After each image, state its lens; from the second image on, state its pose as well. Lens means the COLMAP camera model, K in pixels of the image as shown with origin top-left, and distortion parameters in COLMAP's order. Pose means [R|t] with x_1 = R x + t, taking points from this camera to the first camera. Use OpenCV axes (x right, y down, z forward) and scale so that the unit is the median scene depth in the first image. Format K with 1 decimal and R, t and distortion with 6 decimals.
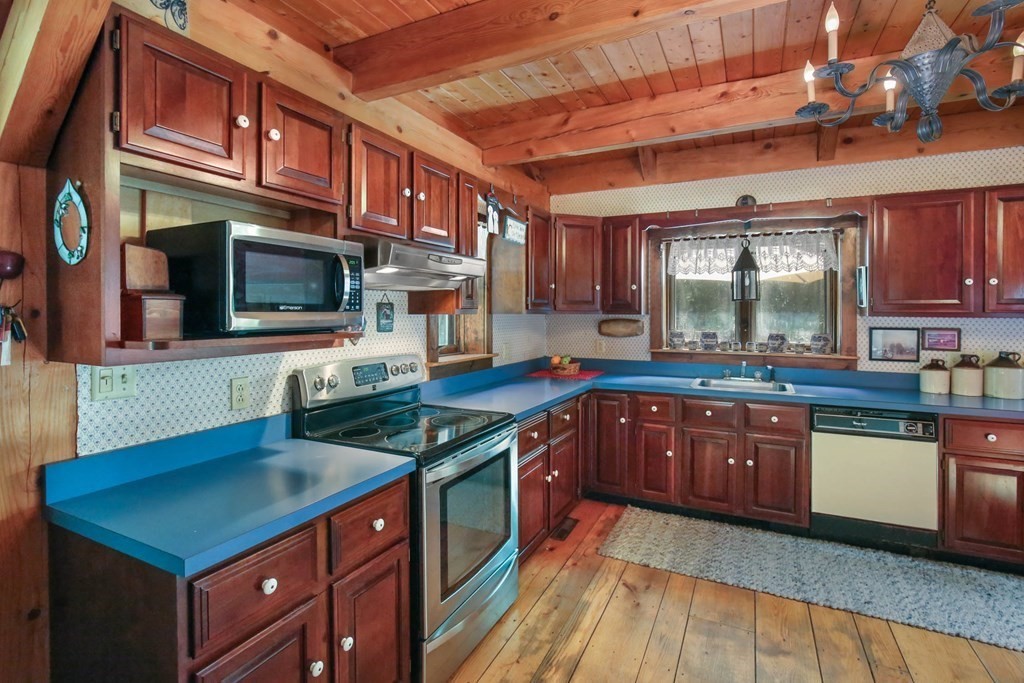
lens RADIAL K [[495.2, 0, 511.2], [0, 495.2, 311.5], [0, 0, 1]] dist [-0.005479, 0.000290]
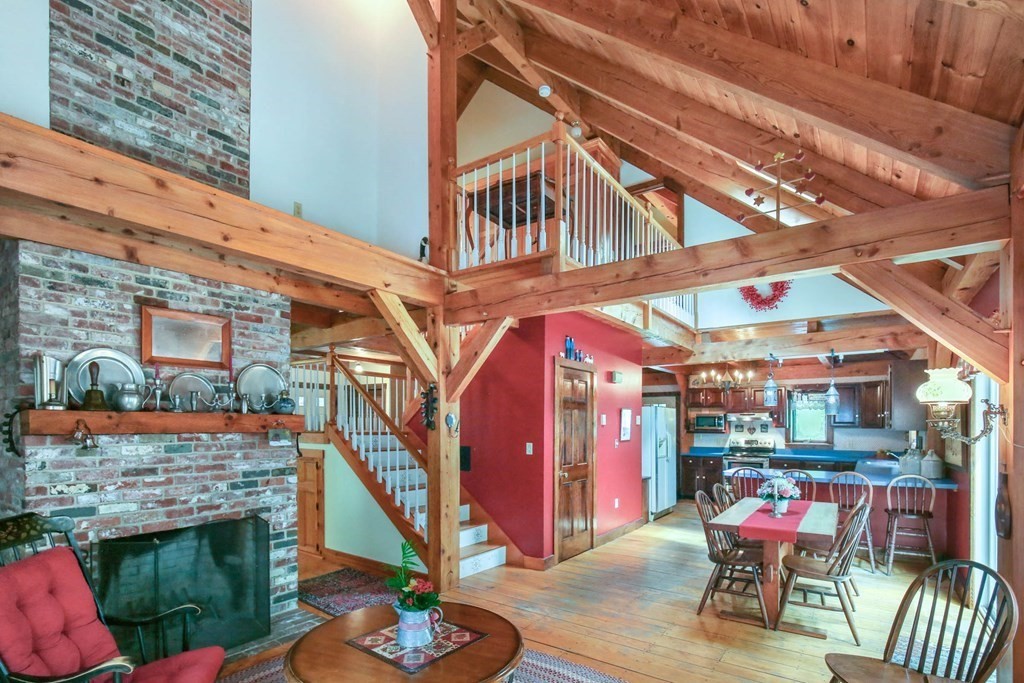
lens RADIAL K [[498.5, 0, 511.0], [0, 498.5, 424.6], [0, 0, 1]] dist [-0.011995, 0.000410]
pose [[-0.170390, -0.004093, -0.985368, 3.004734], [-0.005733, 0.999979, -0.003163, 0.004637], [0.985360, 0.005110, -0.170410, -0.180162]]
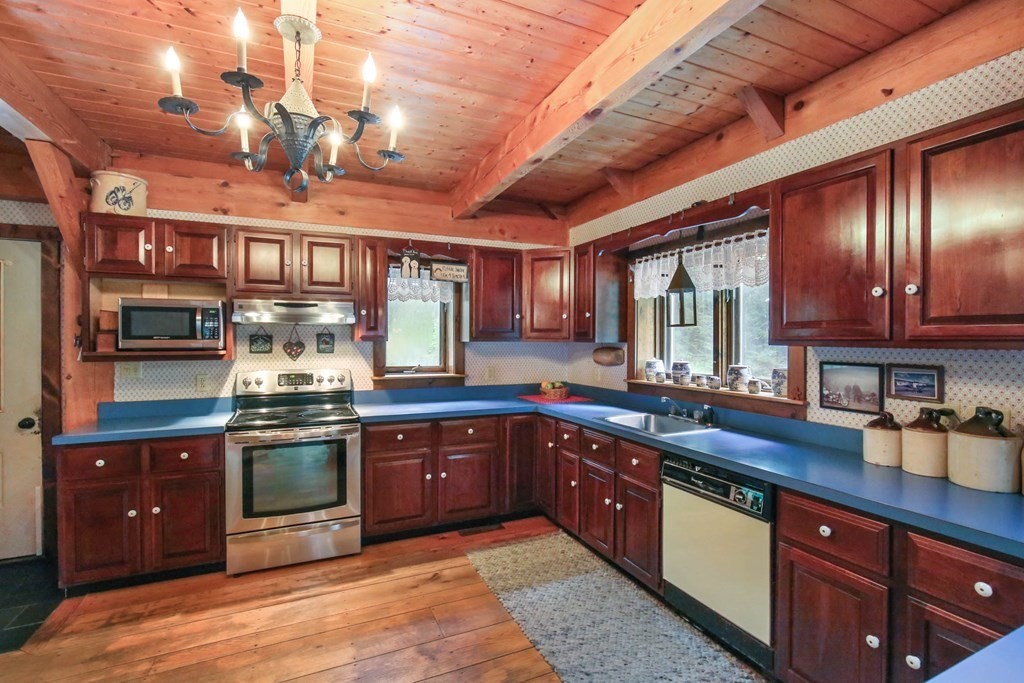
lens RADIAL K [[472.0, 0, 512.0], [0, 472.0, 341.5], [0, 0, 1]] dist [-0.010631, 0.000667]
pose [[0.773828, 0.001765, -0.633394, 0.873904], [0.000066, 0.999996, 0.002868, 0.001755], [0.633396, -0.002261, 0.773824, 0.210804]]
